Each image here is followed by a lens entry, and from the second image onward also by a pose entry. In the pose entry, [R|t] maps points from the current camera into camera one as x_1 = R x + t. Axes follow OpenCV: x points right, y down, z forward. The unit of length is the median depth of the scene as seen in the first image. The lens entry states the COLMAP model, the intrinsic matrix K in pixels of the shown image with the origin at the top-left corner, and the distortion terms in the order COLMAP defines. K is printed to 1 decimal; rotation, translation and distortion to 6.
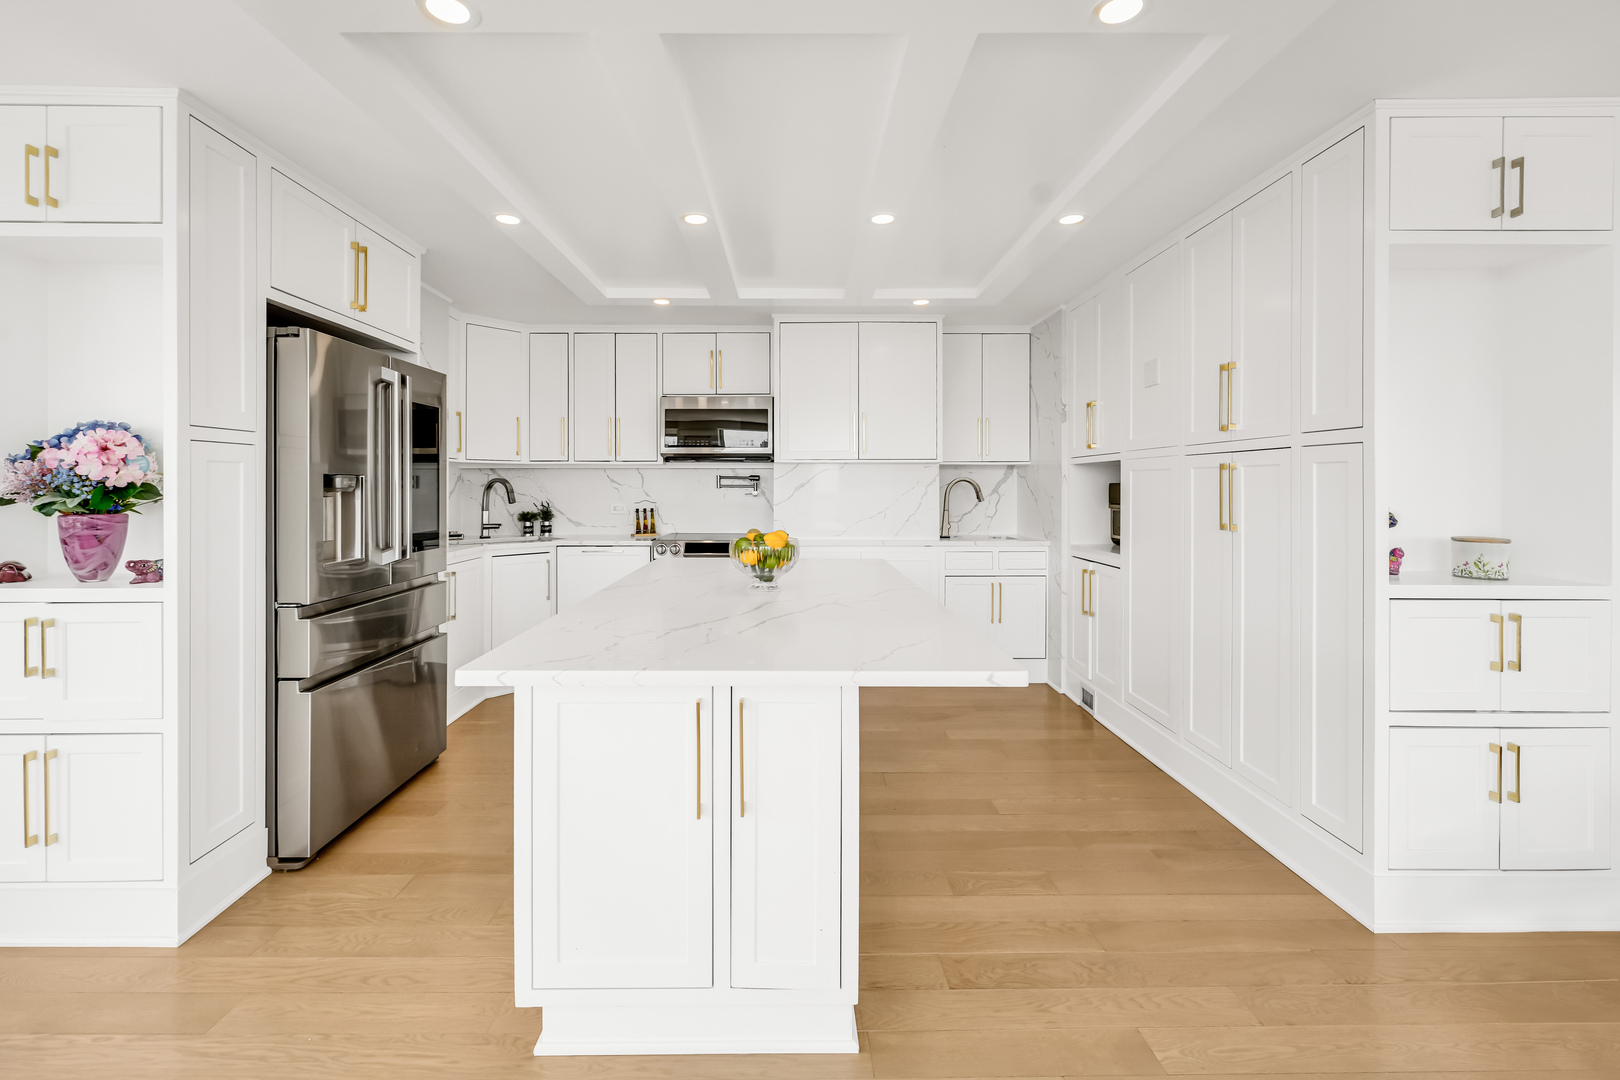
lens RADIAL K [[706.2, 0, 777.1], [0, 706.2, 483.5], [0, 0, 1]] dist [0.002698, -0.000103]
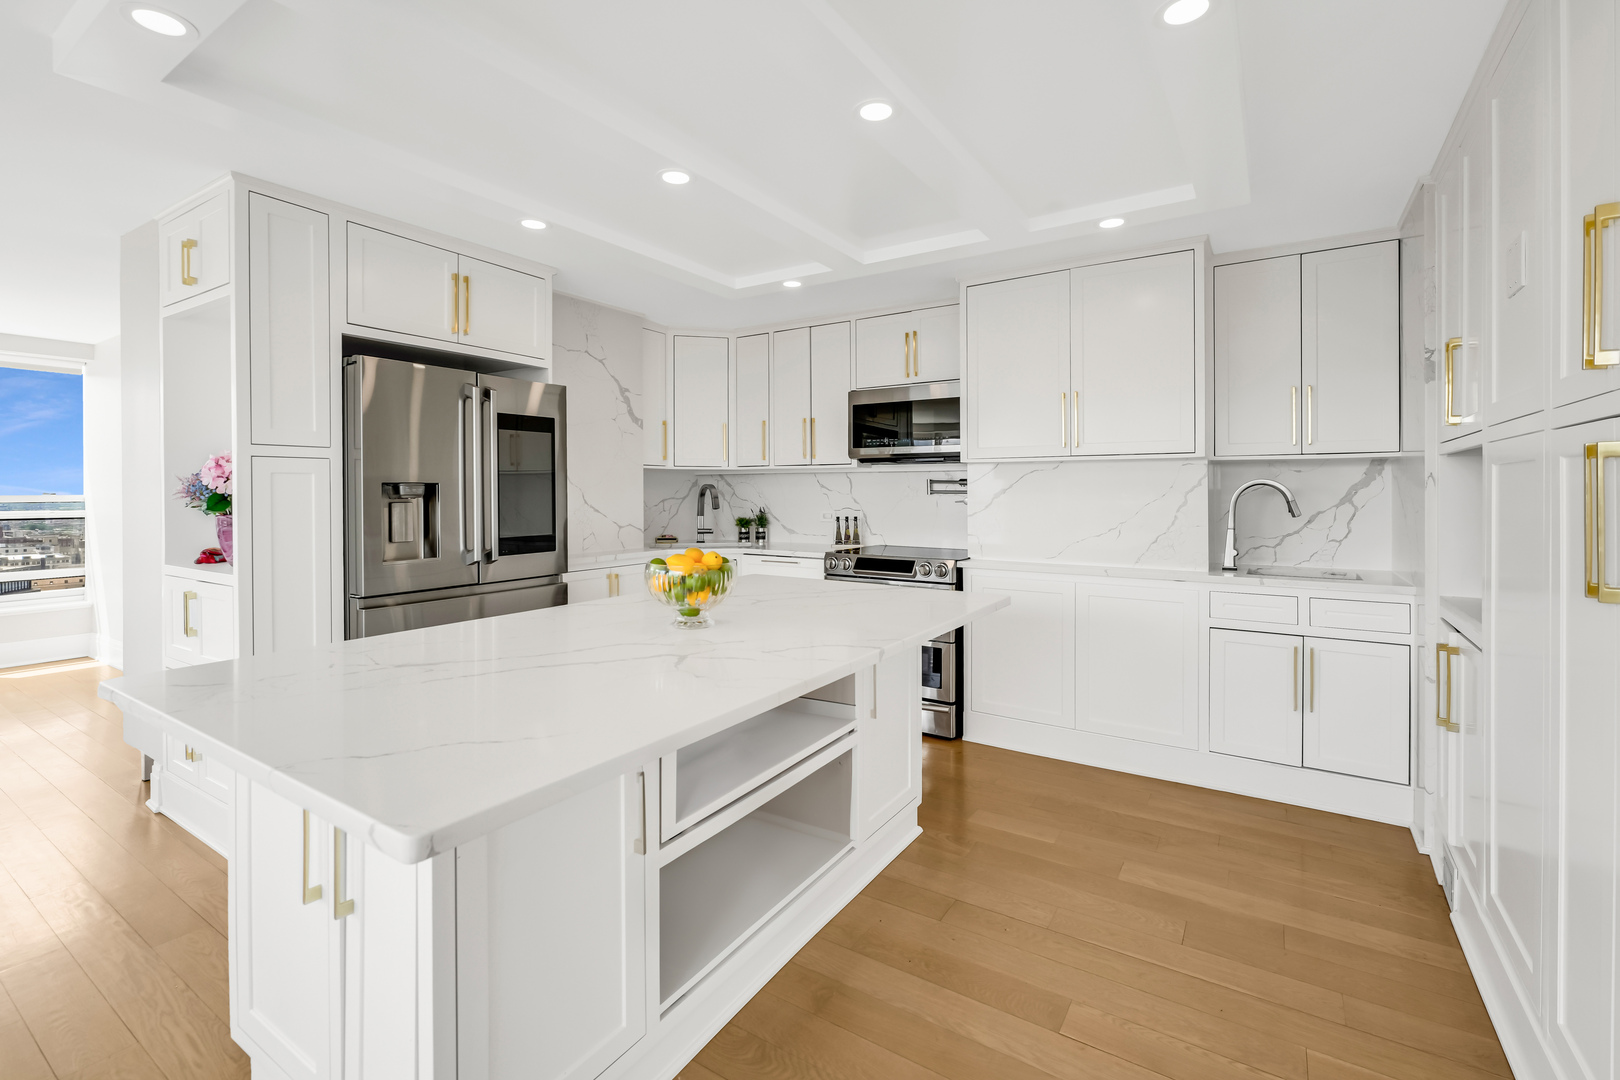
lens RADIAL K [[711.4, 0, 793.2], [0, 711.4, 490.0], [0, 0, 1]] dist [0.000002, -0.000852]
pose [[0.830564, -0.000696, -0.556923, 0.285459], [0.002922, 0.999991, 0.003109, -0.001907], [0.556915, -0.004210, 0.830559, 0.223380]]
